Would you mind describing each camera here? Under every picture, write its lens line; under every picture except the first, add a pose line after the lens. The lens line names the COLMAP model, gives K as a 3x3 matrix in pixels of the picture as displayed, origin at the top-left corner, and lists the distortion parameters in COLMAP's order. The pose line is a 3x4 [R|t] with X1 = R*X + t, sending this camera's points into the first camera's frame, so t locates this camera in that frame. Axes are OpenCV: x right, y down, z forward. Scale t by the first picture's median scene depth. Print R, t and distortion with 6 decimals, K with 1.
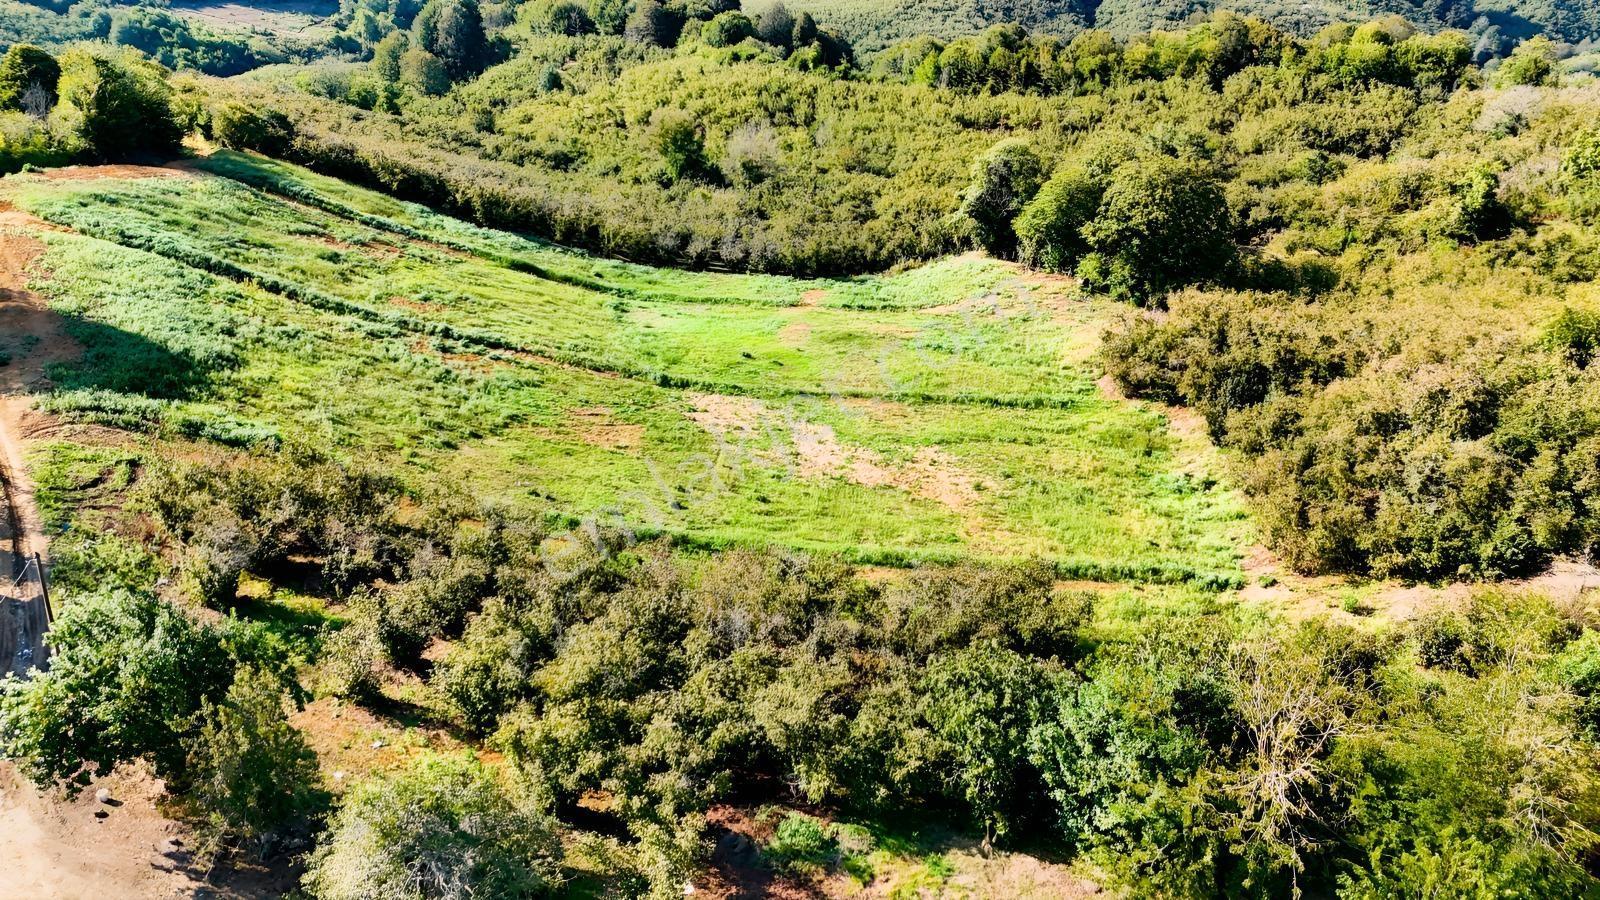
lens RADIAL K [[1175.6, 0, 799.5], [0, 1175.6, 447.1], [0, 0, 1]] dist [0.084433, -0.086565]
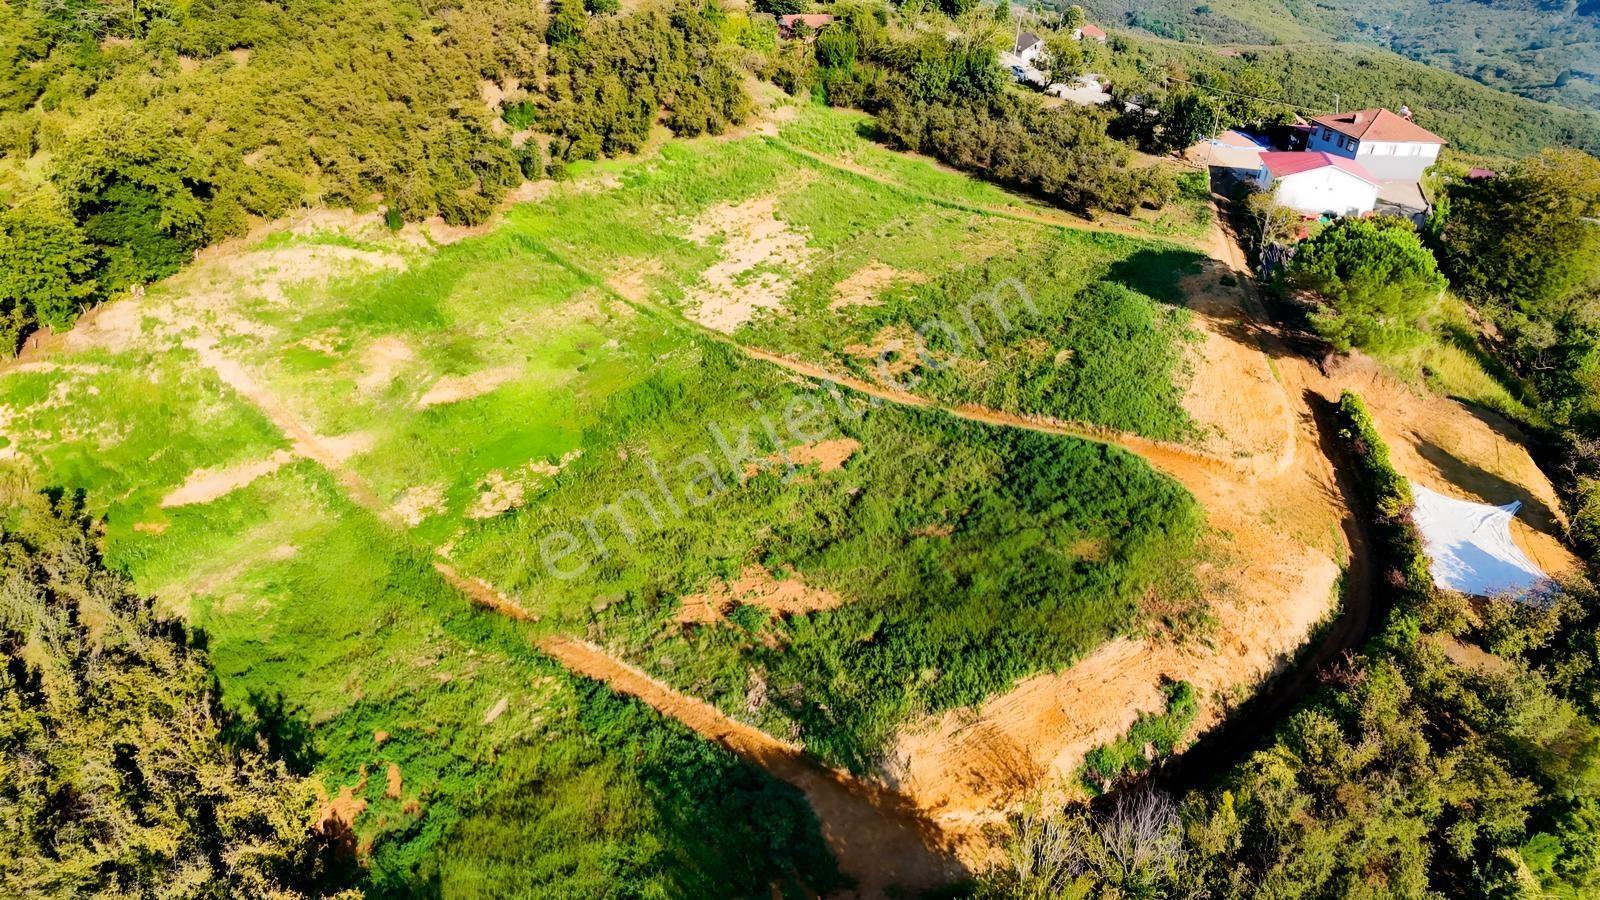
lens RADIAL K [[1175.1, 0, 799.0], [0, 1175.1, 451.4], [0, 0, 1]] dist [0.083399, -0.086080]
pose [[-0.666518, -0.482715, 0.568102, -0.693096], [0.227047, 0.594407, 0.771446, -0.690432], [-0.710072, 0.643169, -0.286584, 1.071550]]
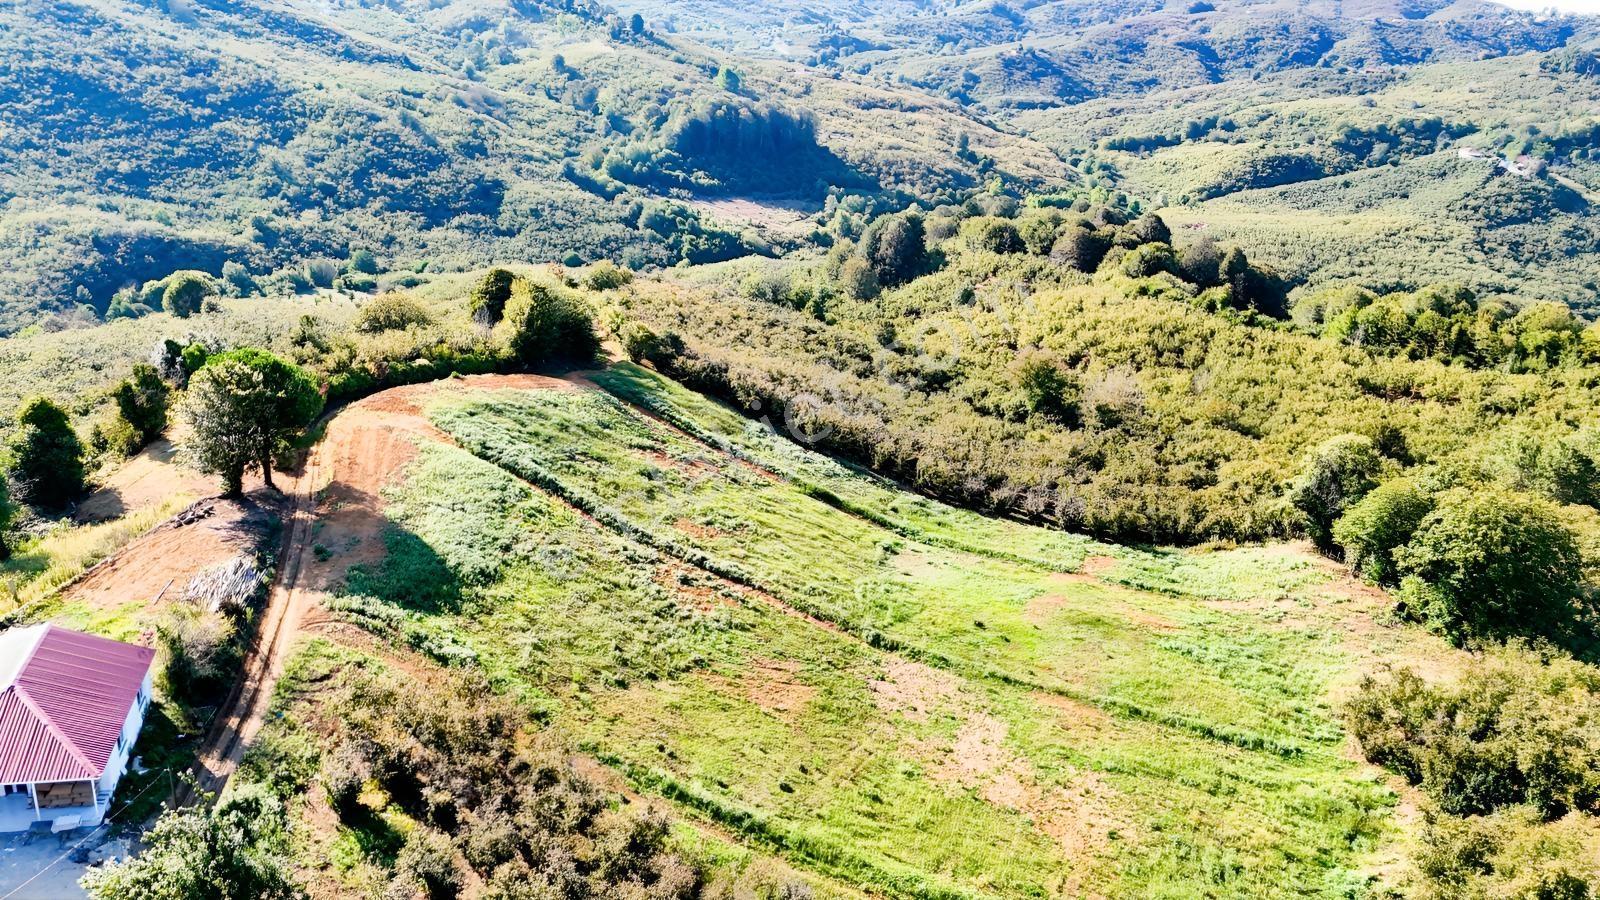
lens RADIAL K [[1175.1, 0, 799.0], [0, 1175.1, 451.4], [0, 0, 1]] dist [0.083399, -0.086080]
pose [[0.920766, 0.138508, -0.364698, 0.146362], [-0.188633, 0.976372, -0.105434, -0.077933], [0.341478, 0.165874, 0.925137, -0.025581]]
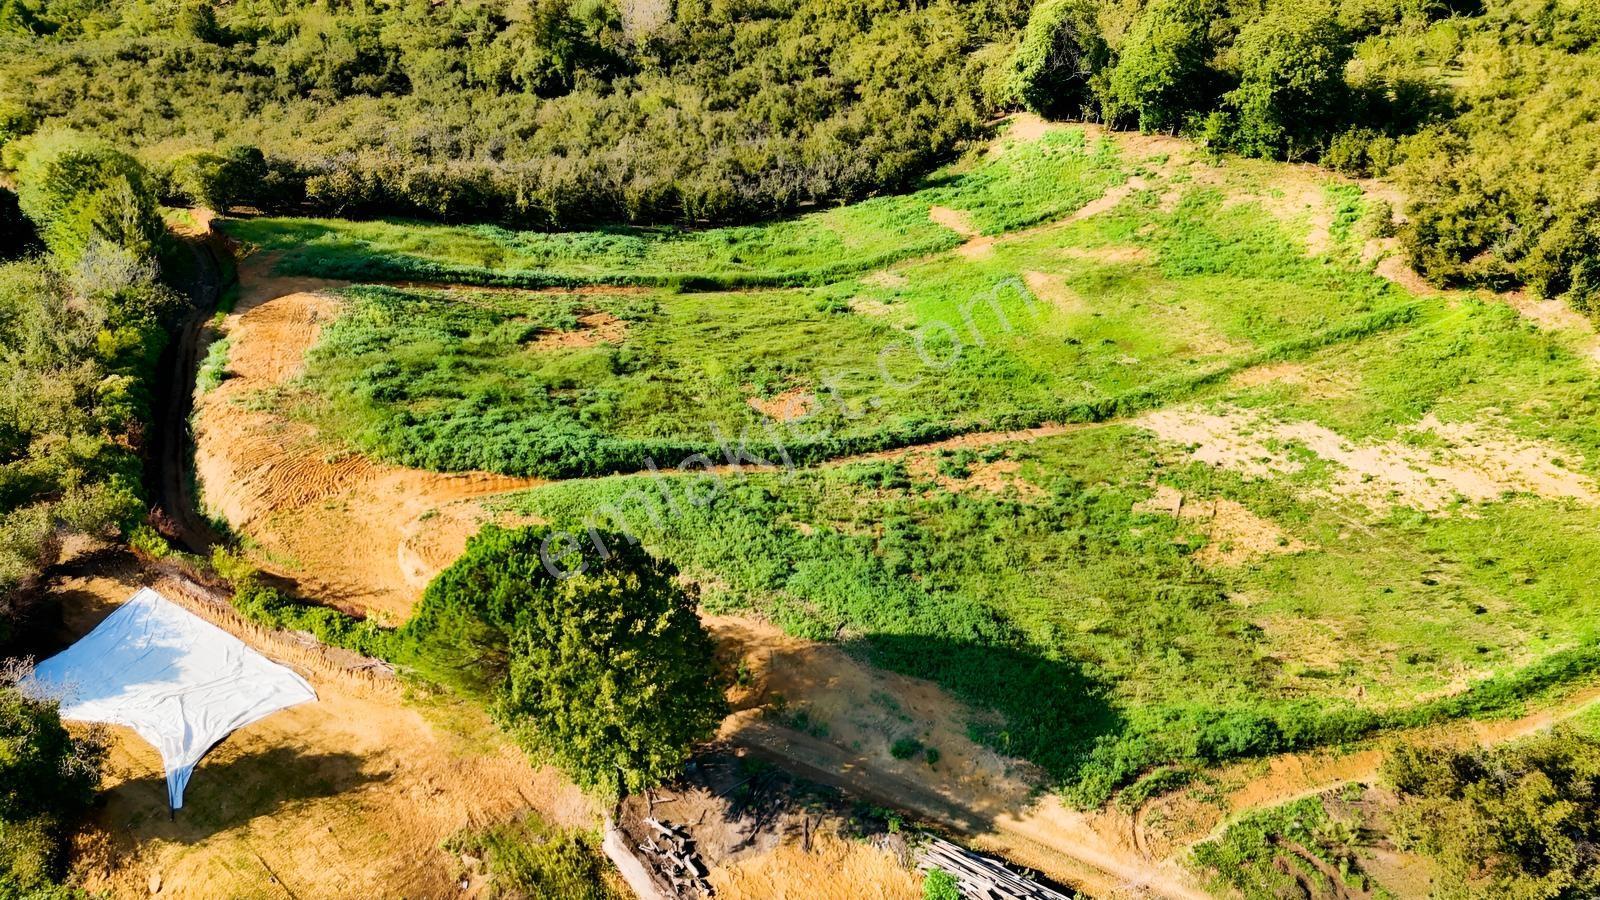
lens RADIAL K [[1181.7, 0, 799.4], [0, 1181.7, 444.6], [0, 0, 1]] dist [0.080743, -0.083218]
pose [[0.902042, -0.306296, 0.304142, -0.490071], [0.231782, 0.938115, 0.257327, -0.260809], [-0.364139, -0.161626, 0.917213, 0.179034]]
